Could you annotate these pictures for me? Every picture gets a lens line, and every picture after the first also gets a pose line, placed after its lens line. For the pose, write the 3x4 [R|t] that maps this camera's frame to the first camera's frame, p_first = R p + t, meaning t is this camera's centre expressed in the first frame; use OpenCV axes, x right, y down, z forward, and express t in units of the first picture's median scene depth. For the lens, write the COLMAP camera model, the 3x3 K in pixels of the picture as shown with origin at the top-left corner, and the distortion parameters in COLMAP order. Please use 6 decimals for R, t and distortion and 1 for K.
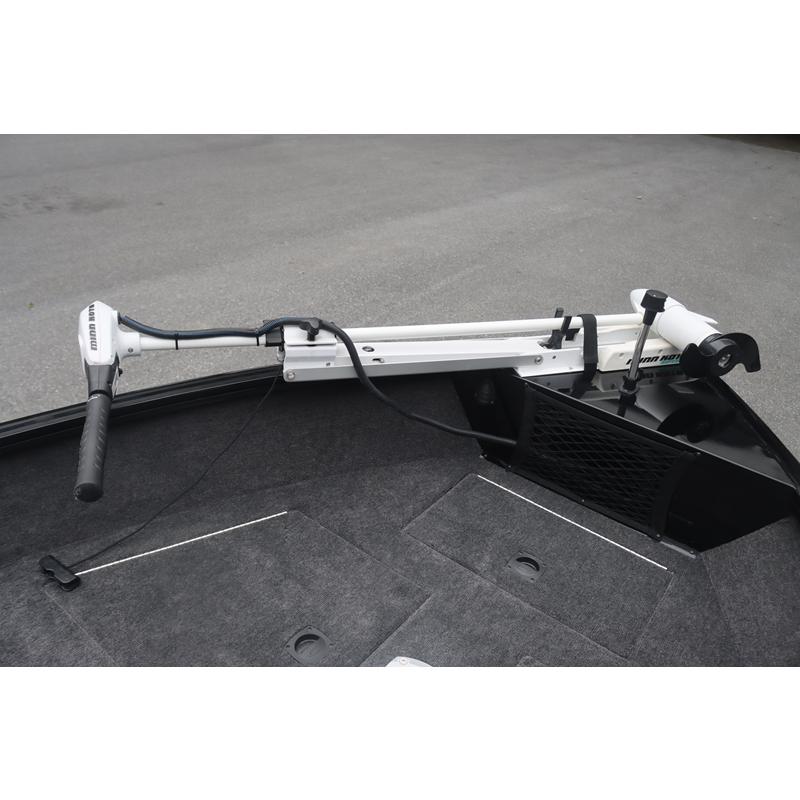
lens RADIAL K [[663.4, 0, 400.0], [0, 663.4, 400.0], [0, 0, 1]] dist [-0.173808, 0.163984]
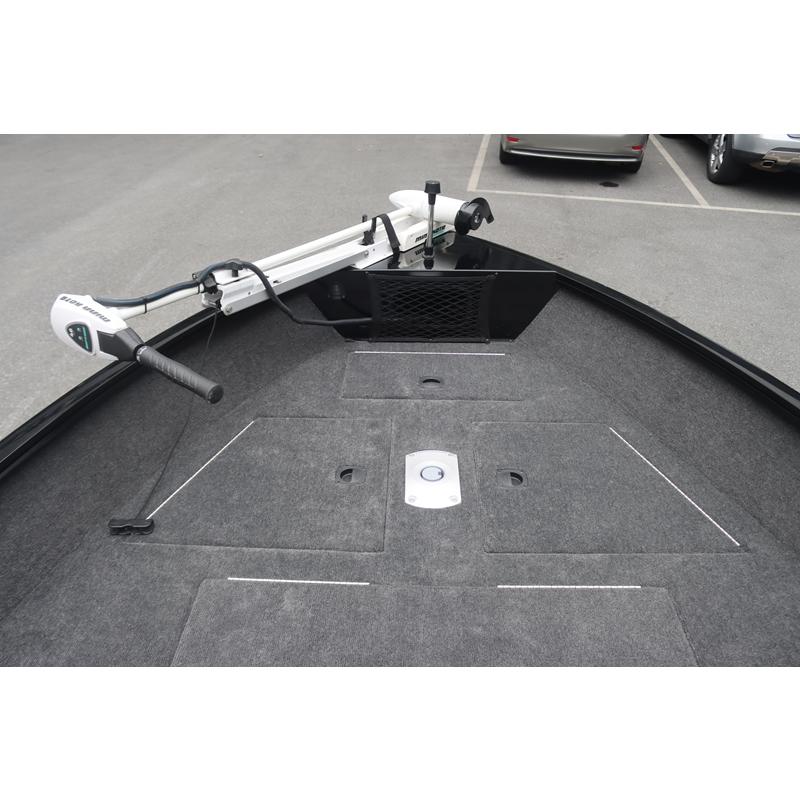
lens RADIAL K [[663.4, 0, 400.0], [0, 663.4, 400.0], [0, 0, 1]] dist [-0.173808, 0.163984]
pose [[0.802277, -0.372829, 0.466209, -0.502671], [0.357234, 0.925555, 0.125423, 0.075640], [-0.478263, 0.065922, 0.875739, -0.210571]]
